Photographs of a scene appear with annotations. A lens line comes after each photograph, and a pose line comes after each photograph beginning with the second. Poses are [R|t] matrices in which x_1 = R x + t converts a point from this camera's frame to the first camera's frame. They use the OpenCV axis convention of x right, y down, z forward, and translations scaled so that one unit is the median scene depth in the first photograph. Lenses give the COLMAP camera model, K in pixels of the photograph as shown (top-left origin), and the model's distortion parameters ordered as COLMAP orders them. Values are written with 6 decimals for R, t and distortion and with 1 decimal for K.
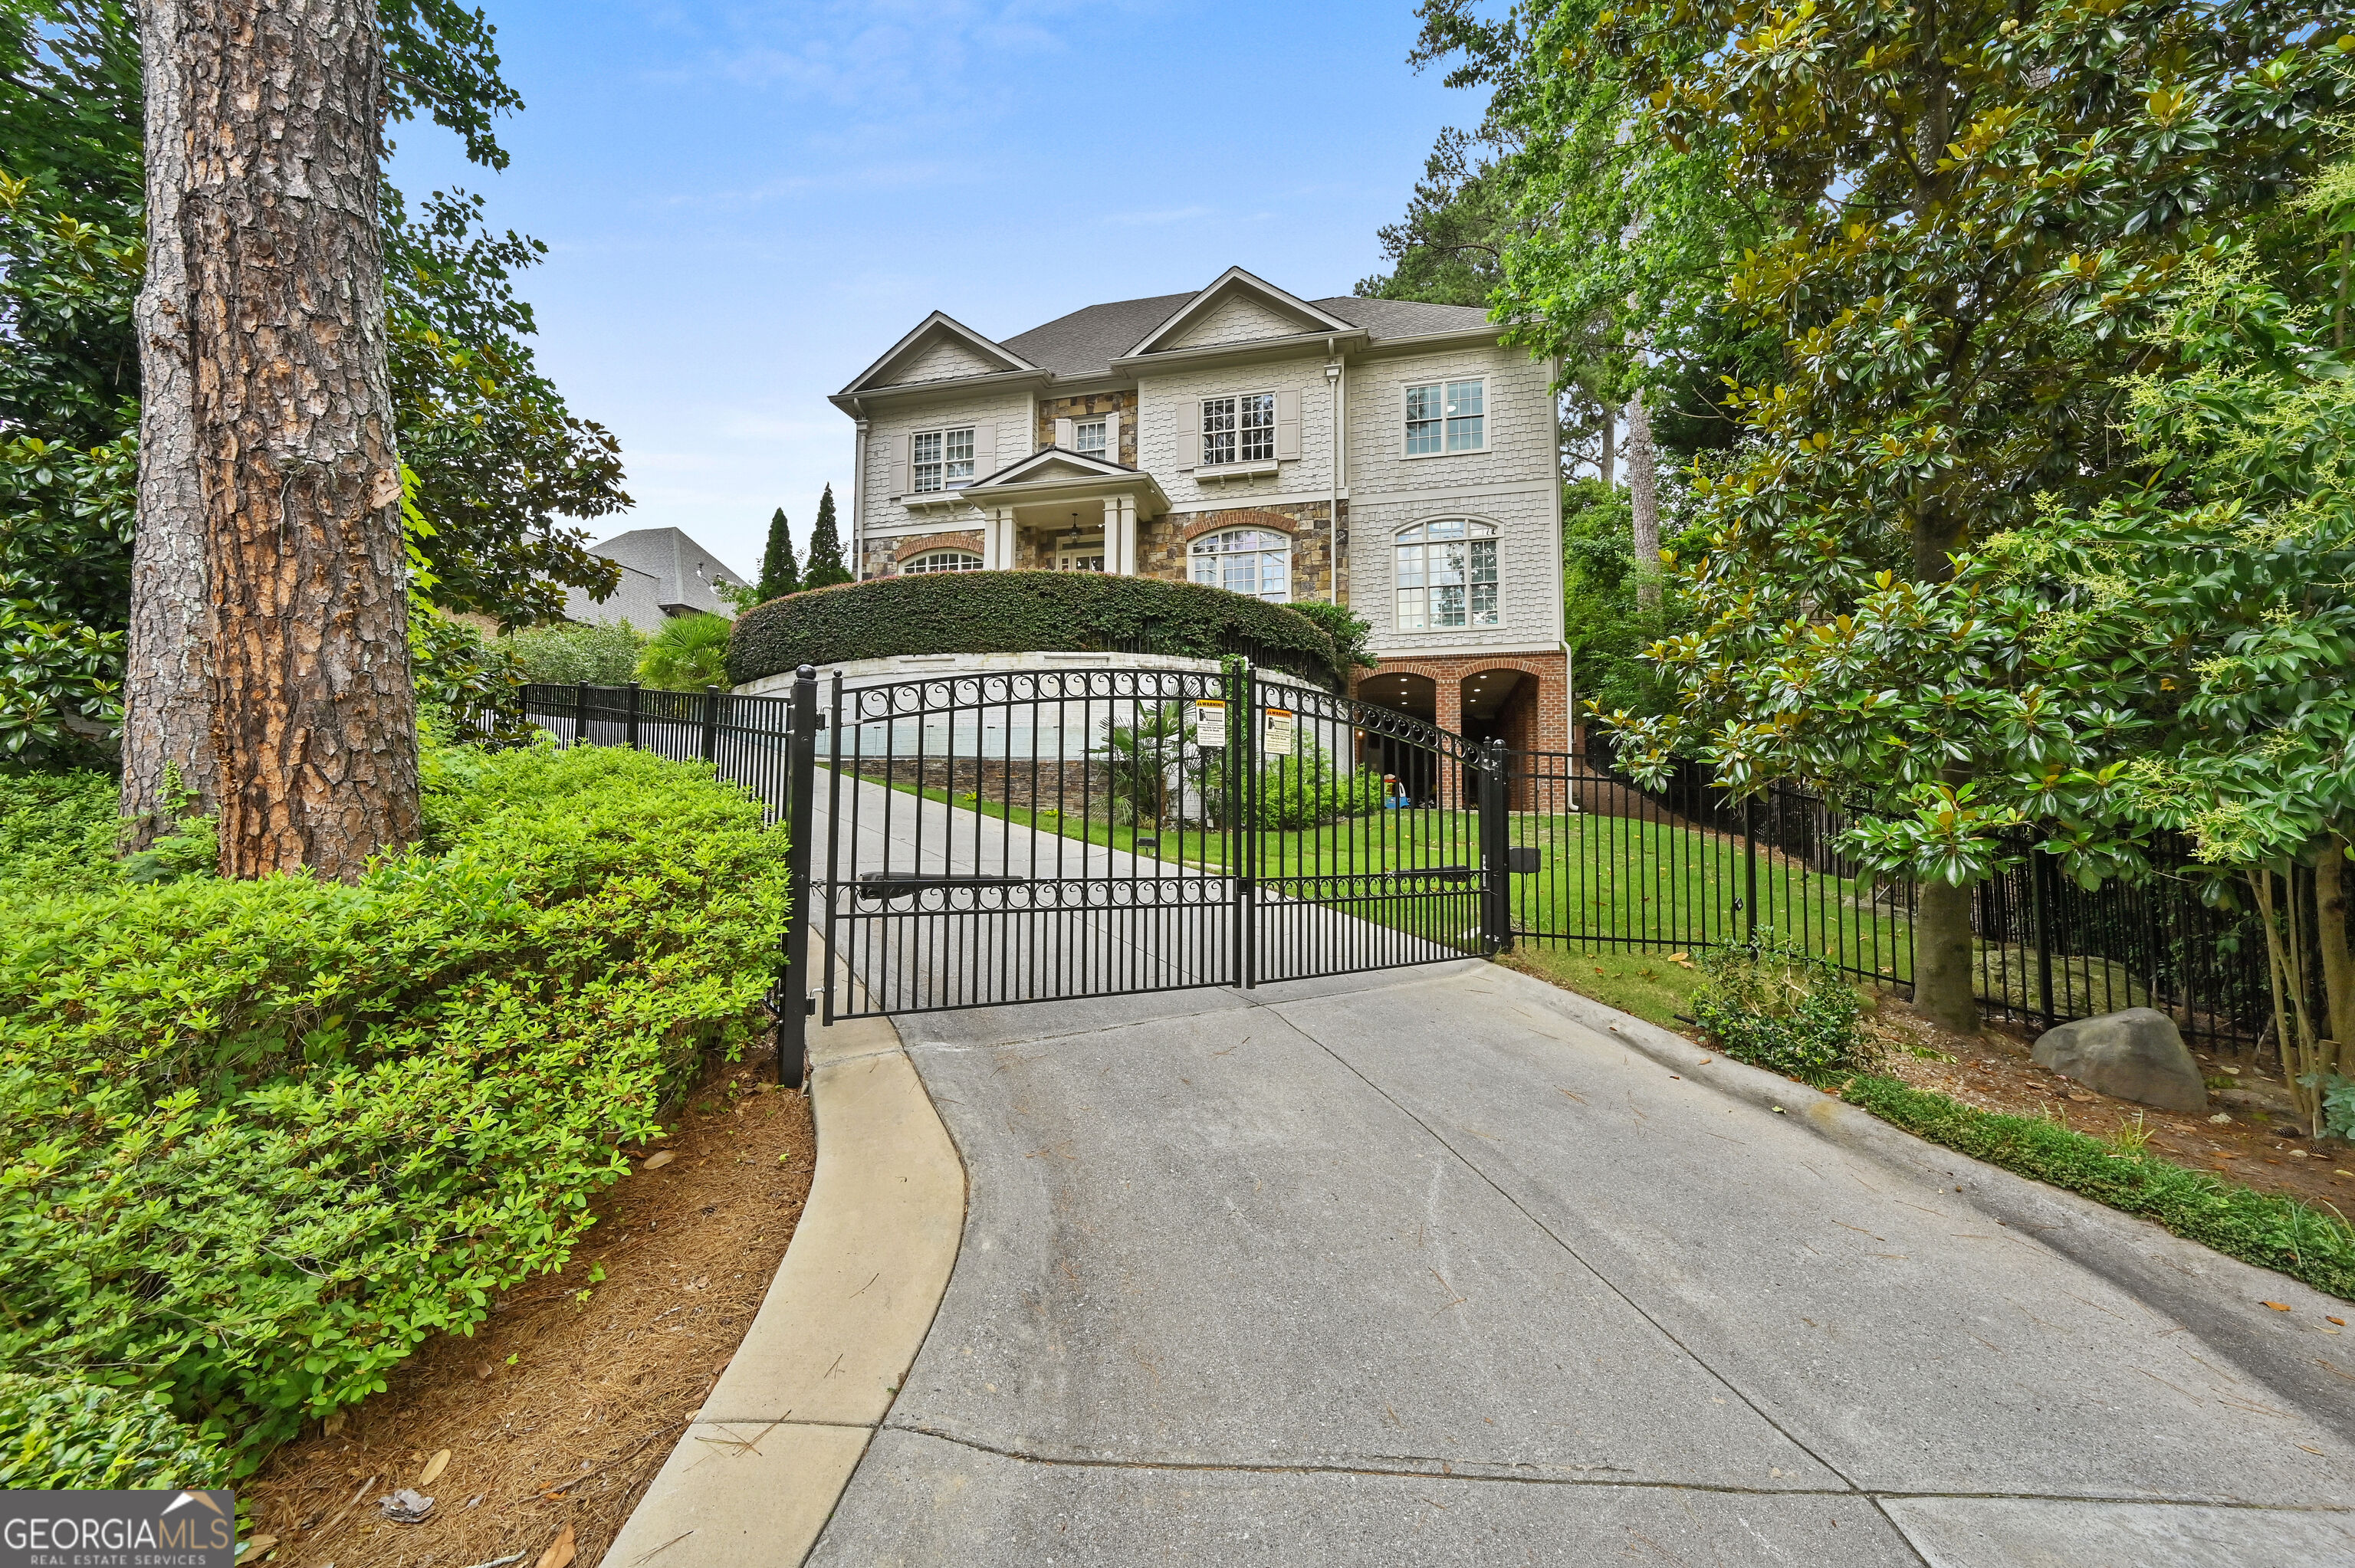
lens RADIAL K [[937.0, 0, 1039.9], [0, 937.0, 773.2], [0, 0, 1]] dist [-0.002060, 0.000889]
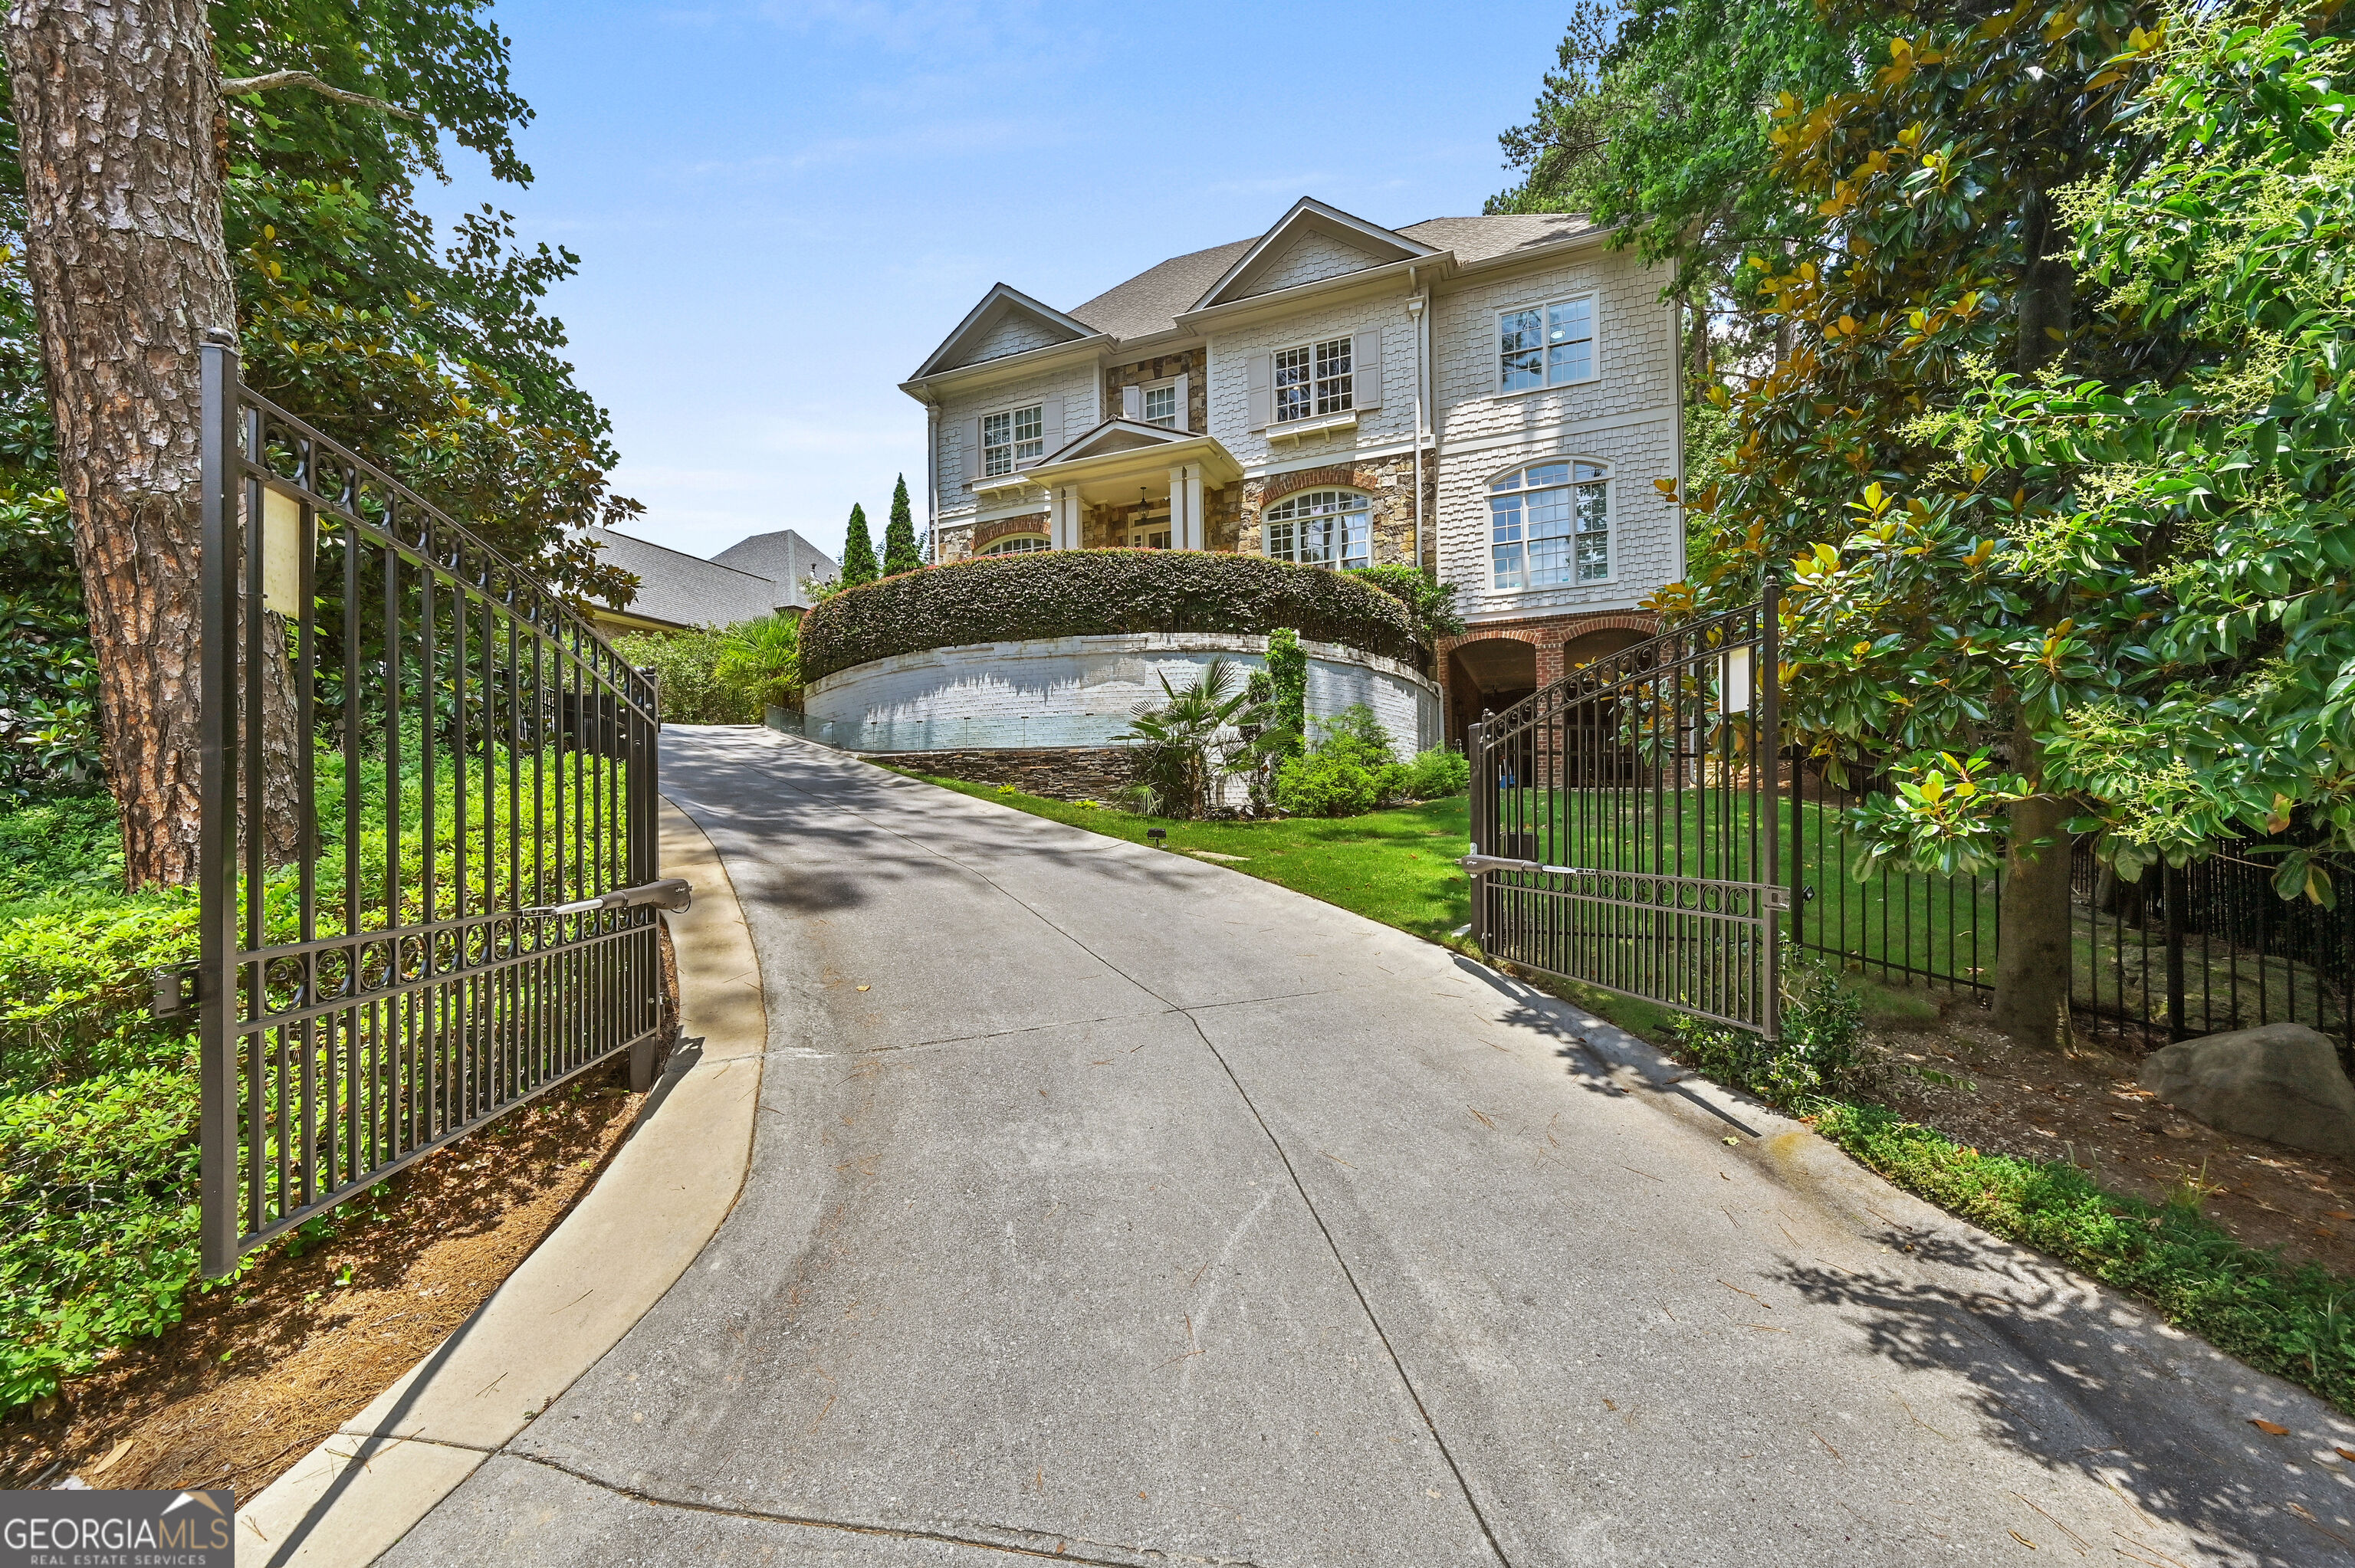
lens RADIAL K [[937.0, 0, 1070.4], [0, 937.0, 820.0], [0, 0, 1]] dist [-0.002060, 0.000889]
pose [[0.988493, -0.022050, -0.149649, 0.333976], [0.031561, 0.997609, 0.061484, -0.002578], [0.147936, -0.065500, 0.986826, 0.093111]]
